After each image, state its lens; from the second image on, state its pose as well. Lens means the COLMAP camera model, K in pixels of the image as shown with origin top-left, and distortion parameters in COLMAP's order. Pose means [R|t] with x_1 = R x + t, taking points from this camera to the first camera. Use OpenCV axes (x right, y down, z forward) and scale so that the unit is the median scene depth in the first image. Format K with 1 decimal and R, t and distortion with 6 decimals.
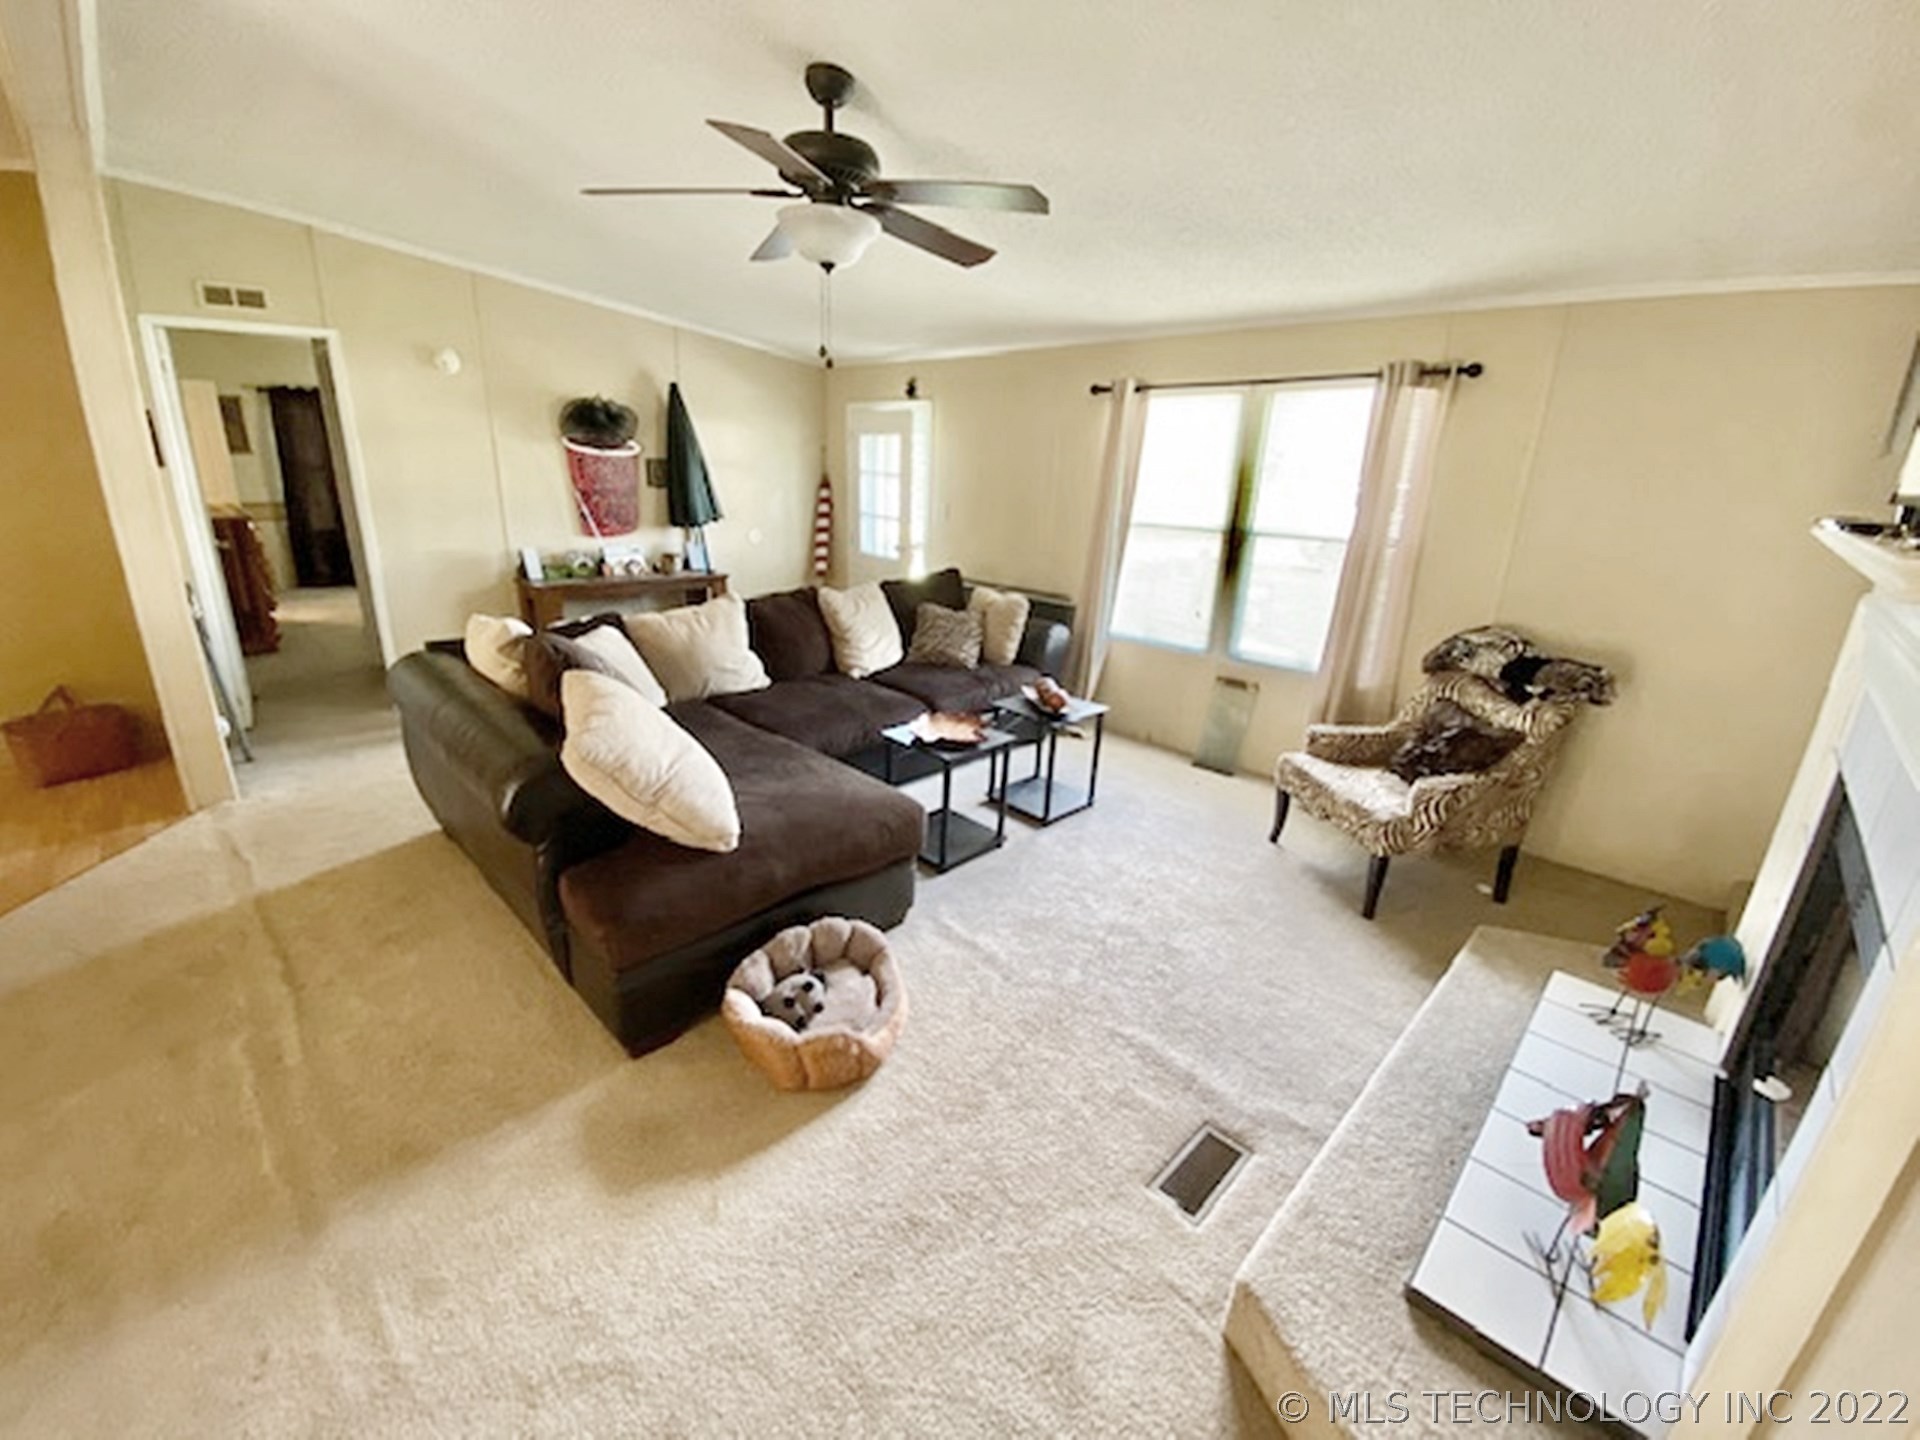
lens RADIAL K [[772.1, 0, 968.2], [0, 772.1, 723.1], [0, 0, 1]] dist [0.024974, -0.033454]
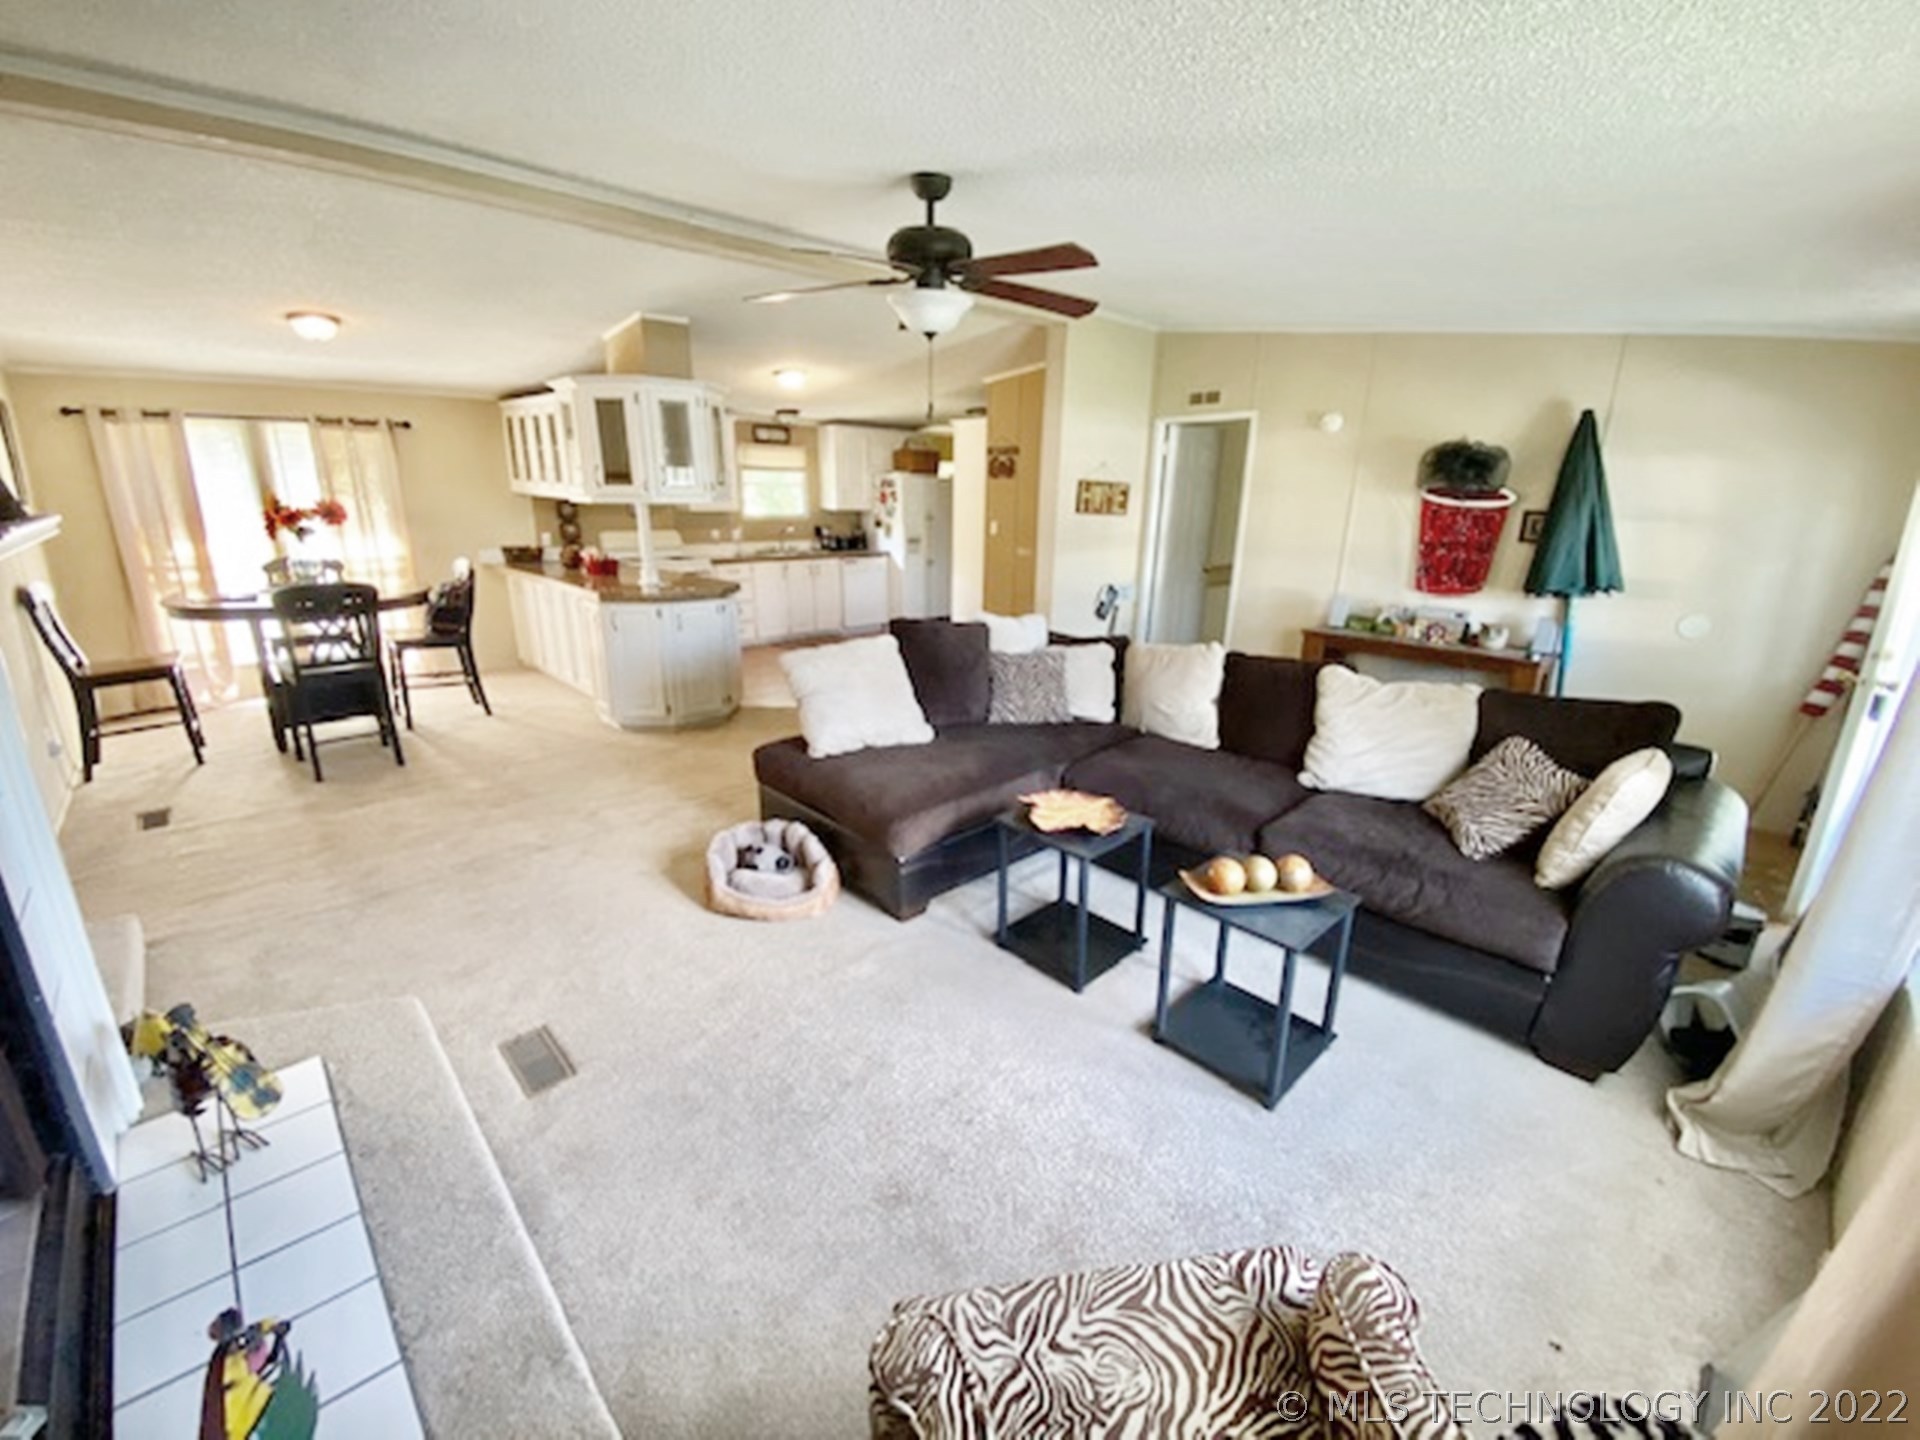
lens RADIAL K [[792.9, 0, 955.3], [0, 792.9, 721.1], [0, 0, 1]] dist [0.020464, -0.022318]
pose [[-0.045424, 0.238962, -0.969966, 0.713887], [-0.329051, 0.913203, 0.240388, -0.222510], [0.943219, 0.330088, 0.037149, 0.742876]]
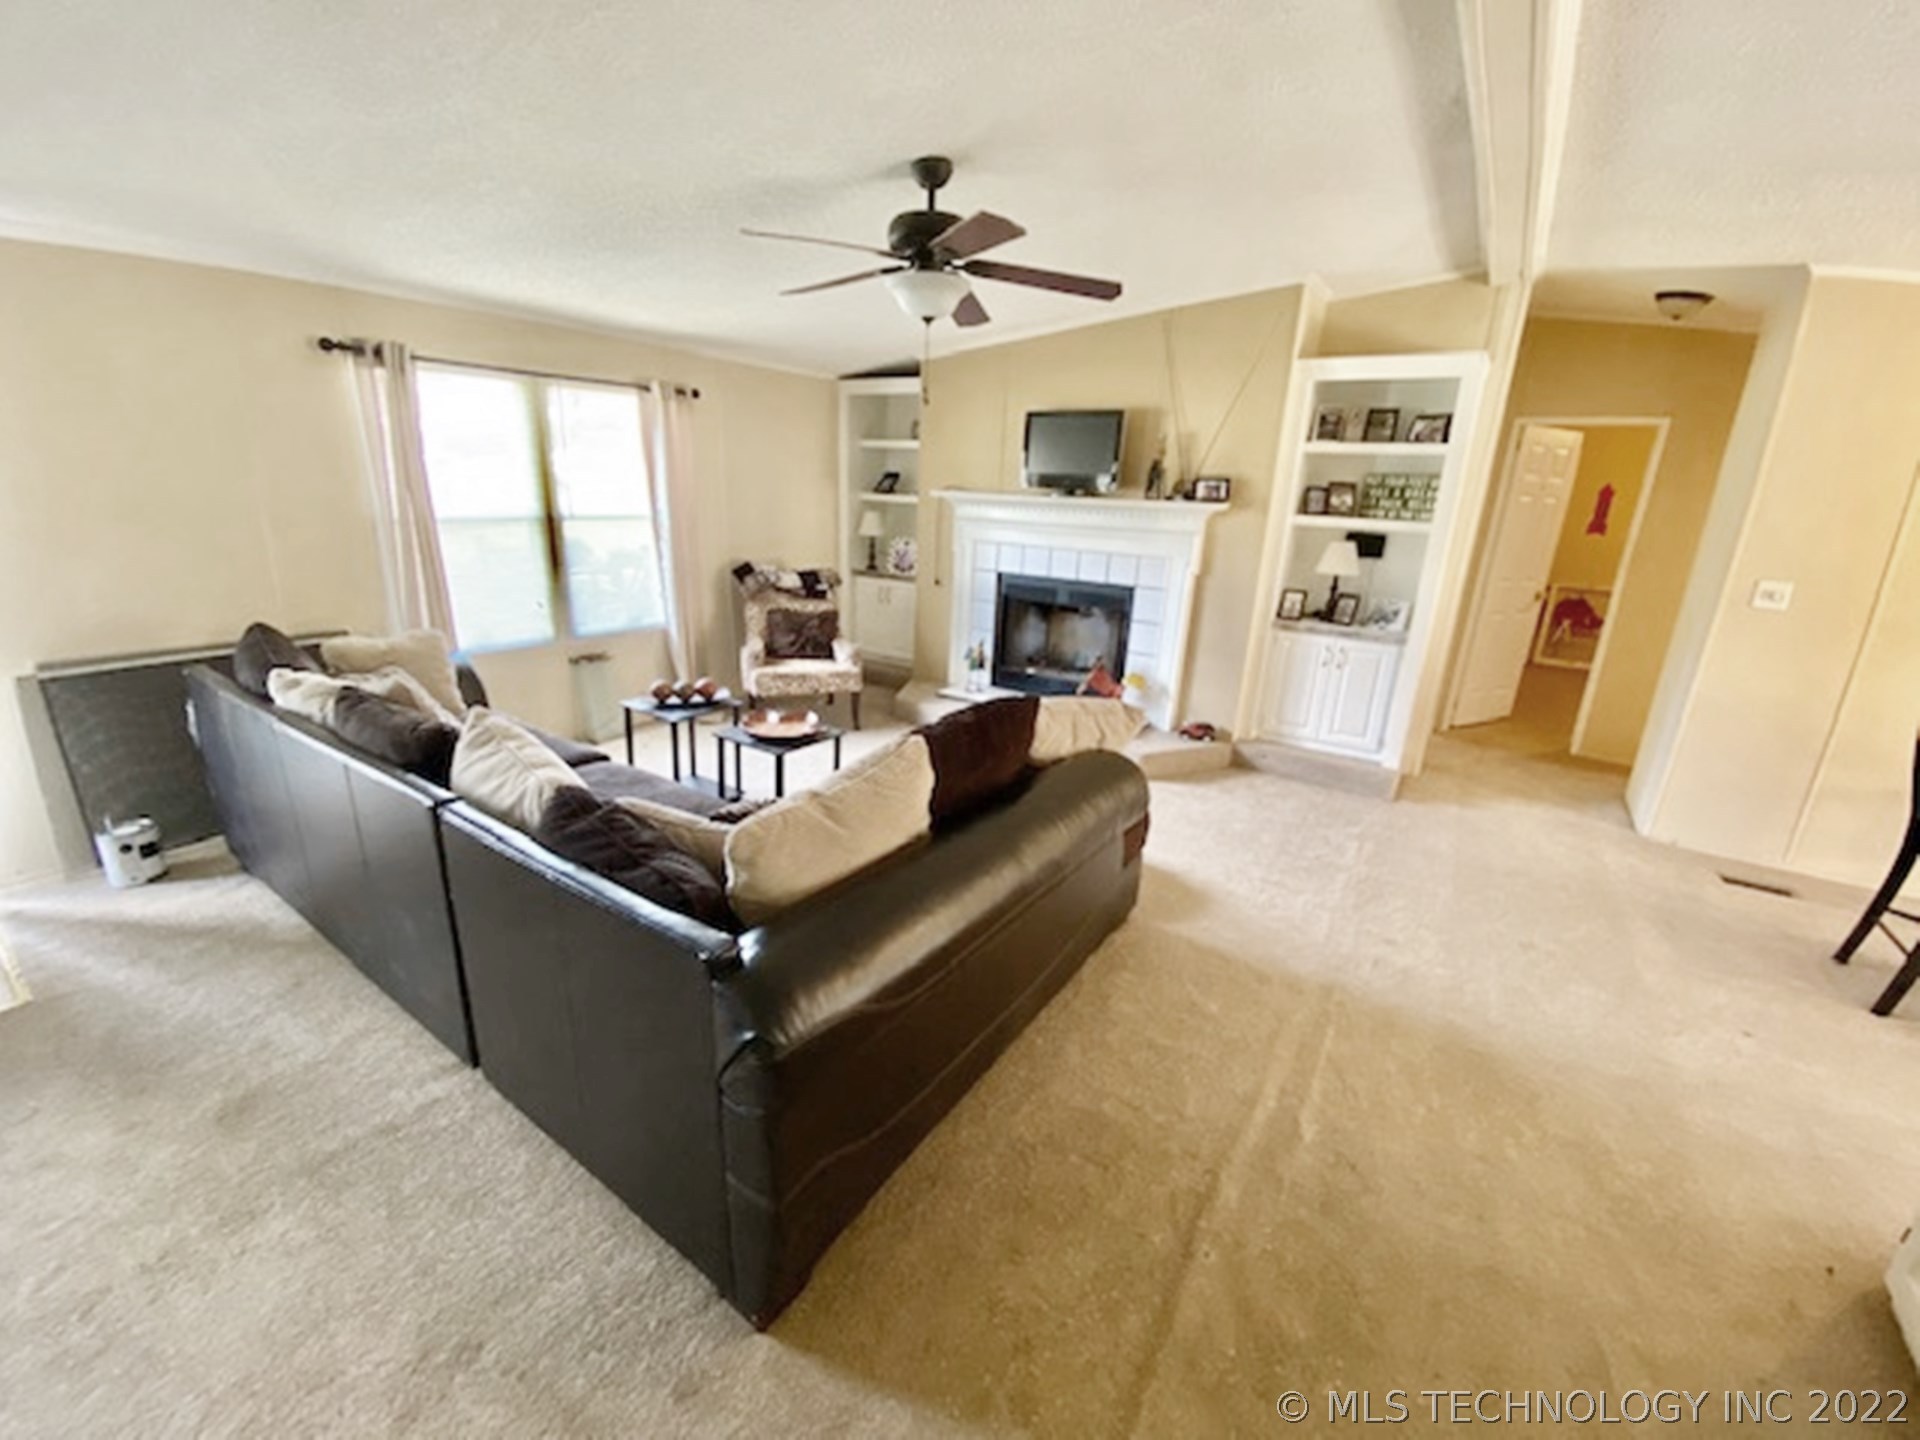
lens RADIAL K [[773.5, 0, 953.4], [0, 773.5, 714.6], [0, 0, 1]] dist [0.025998, -0.023829]
pose [[-0.165880, -0.322042, 0.932080, -0.942410], [0.263478, 0.896341, 0.356584, -0.290371], [-0.950296, 0.304733, -0.063834, 0.766933]]
